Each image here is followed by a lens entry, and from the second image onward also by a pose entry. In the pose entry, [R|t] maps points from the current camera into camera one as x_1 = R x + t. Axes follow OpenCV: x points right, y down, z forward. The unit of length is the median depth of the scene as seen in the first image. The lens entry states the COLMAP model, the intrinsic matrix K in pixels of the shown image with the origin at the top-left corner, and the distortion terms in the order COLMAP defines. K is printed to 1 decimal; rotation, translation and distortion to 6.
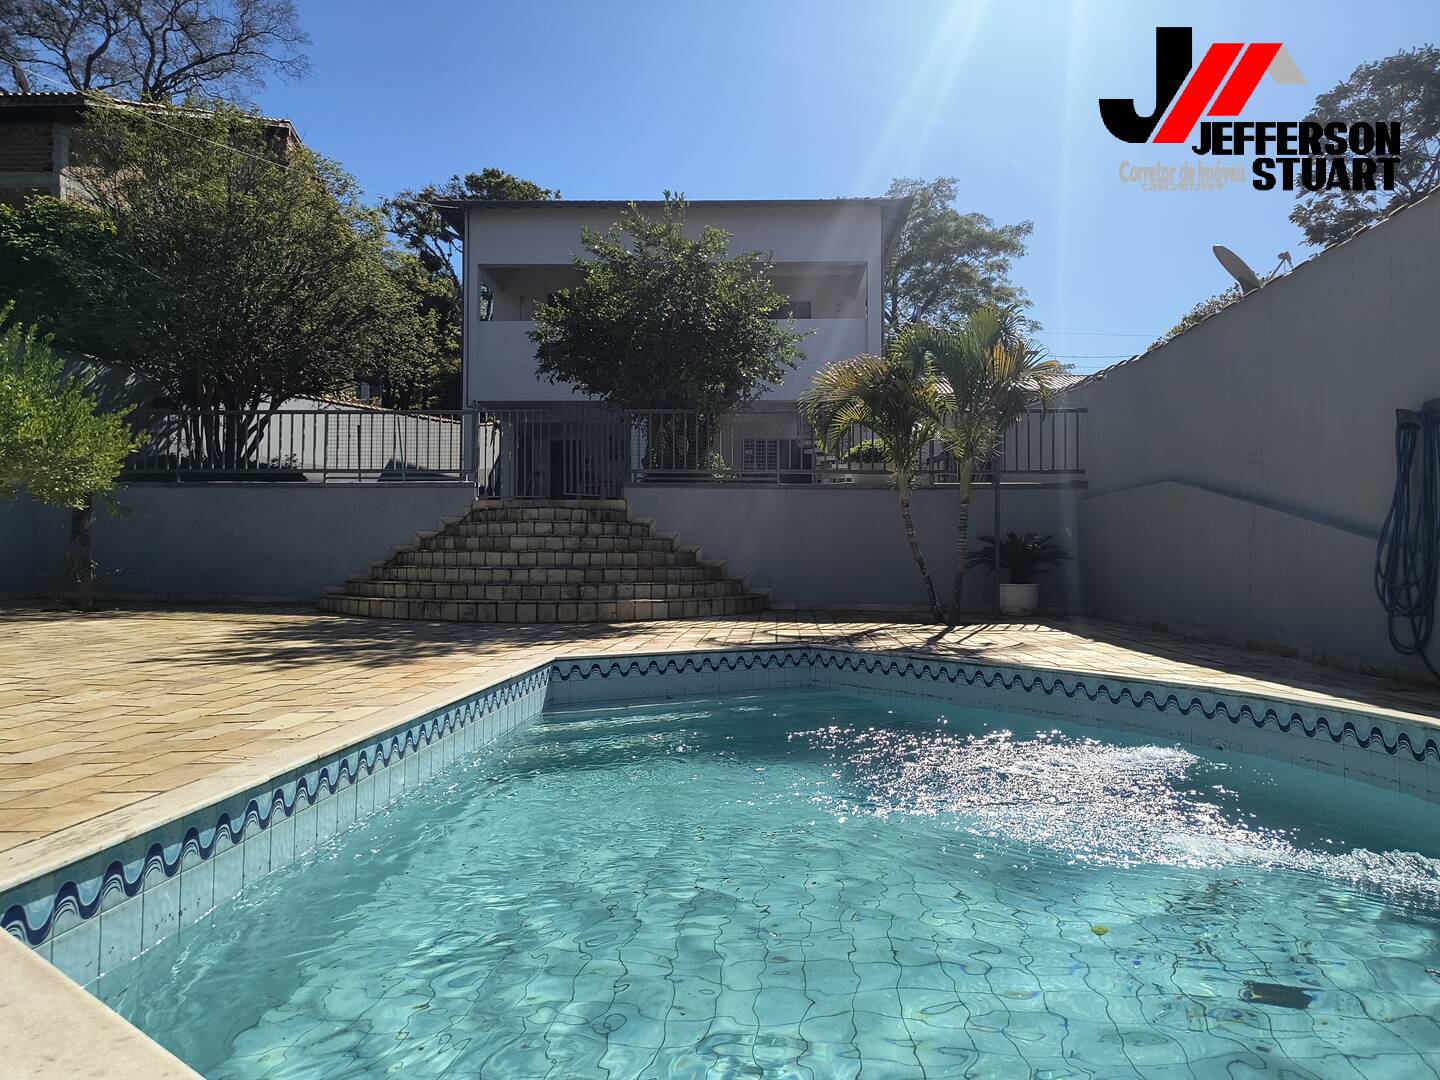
lens RADIAL K [[986.4, 0, 719.0], [0, 986.4, 538.6], [0, 0, 1]] dist [0.042730, -0.039590]
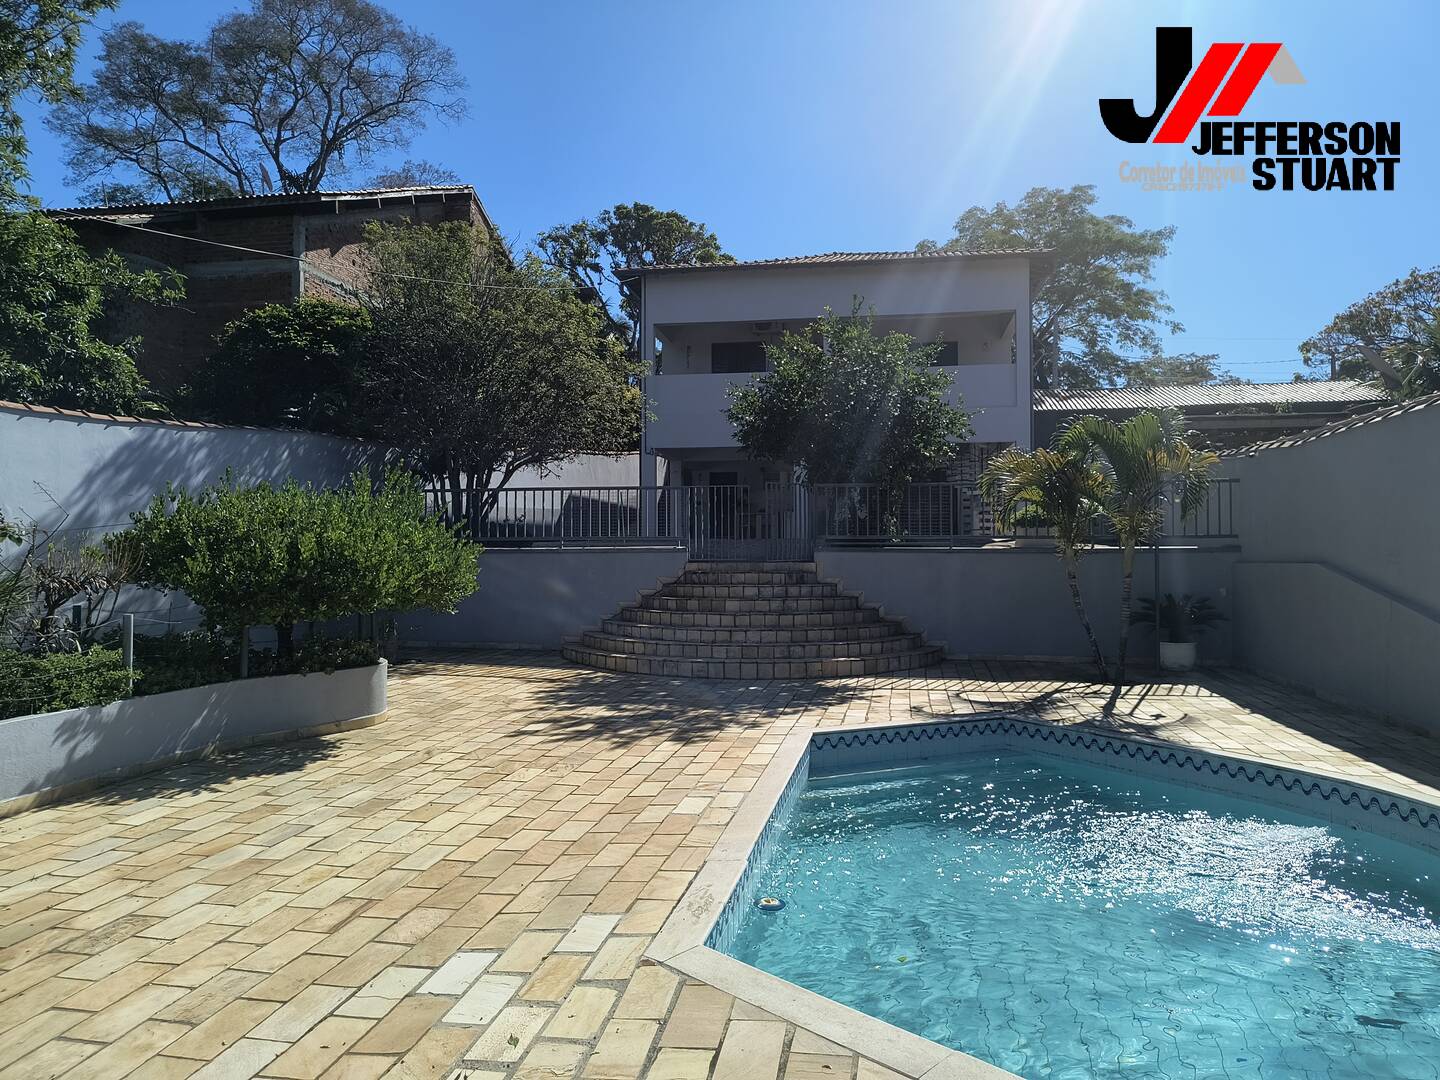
lens RADIAL K [[986.4, 0, 727.3], [0, 986.4, 542.4], [0, 0, 1]] dist [0.042730, -0.039590]
pose [[0.993335, -0.009042, -0.114904, -0.071856], [0.010243, 0.999899, 0.009864, -0.082923], [0.114803, -0.010975, 0.993328, -0.173265]]
